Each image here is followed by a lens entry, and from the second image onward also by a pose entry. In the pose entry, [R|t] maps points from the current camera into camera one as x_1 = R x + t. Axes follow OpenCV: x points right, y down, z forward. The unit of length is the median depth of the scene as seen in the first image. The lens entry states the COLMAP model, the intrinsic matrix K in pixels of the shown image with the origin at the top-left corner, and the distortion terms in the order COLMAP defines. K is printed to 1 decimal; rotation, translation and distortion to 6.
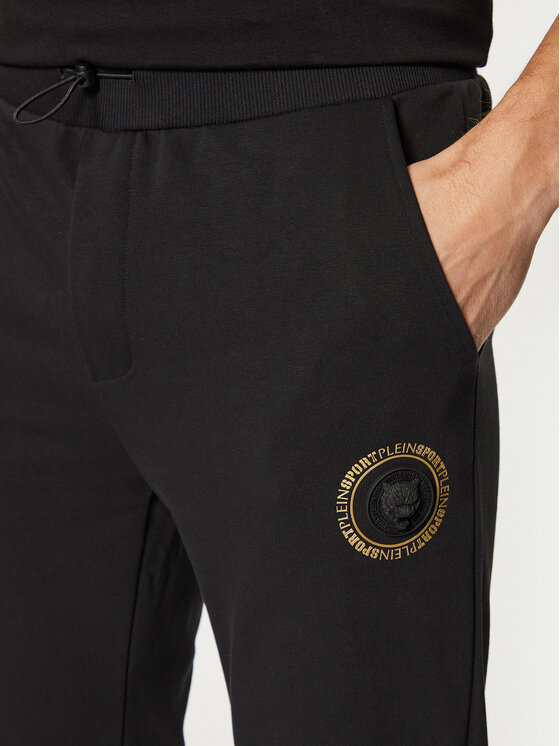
lens RADIAL K [[1230.5, 0, 277.4], [0, 1230.5, 372.9], [0, 0, 1]] dist [-0.001674, 0.000000]
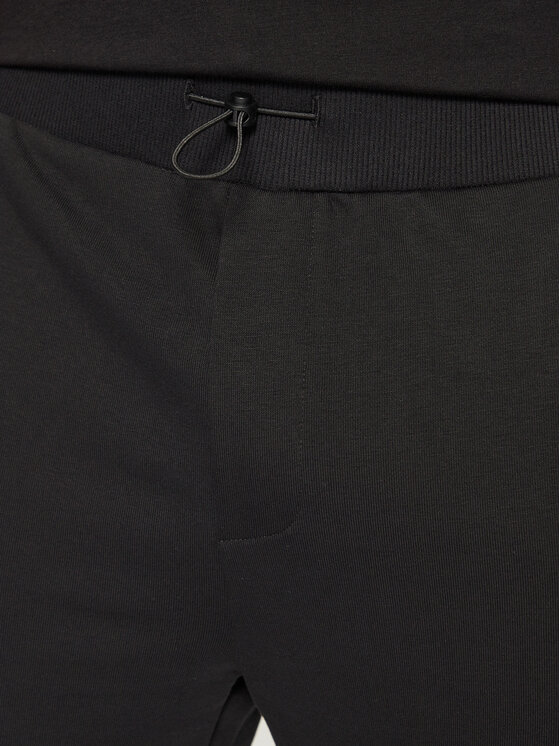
lens RADIAL K [[1481.1, 0, 280.0], [0, 1481.1, 372.9], [0, 0, 1]] dist [-0.034928, 0.000000]
pose [[0.942988, -0.005087, 0.332787, -0.424510], [0.009198, 0.999900, -0.010778, -0.084611], [-0.332699, 0.013225, 0.942940, 0.205091]]
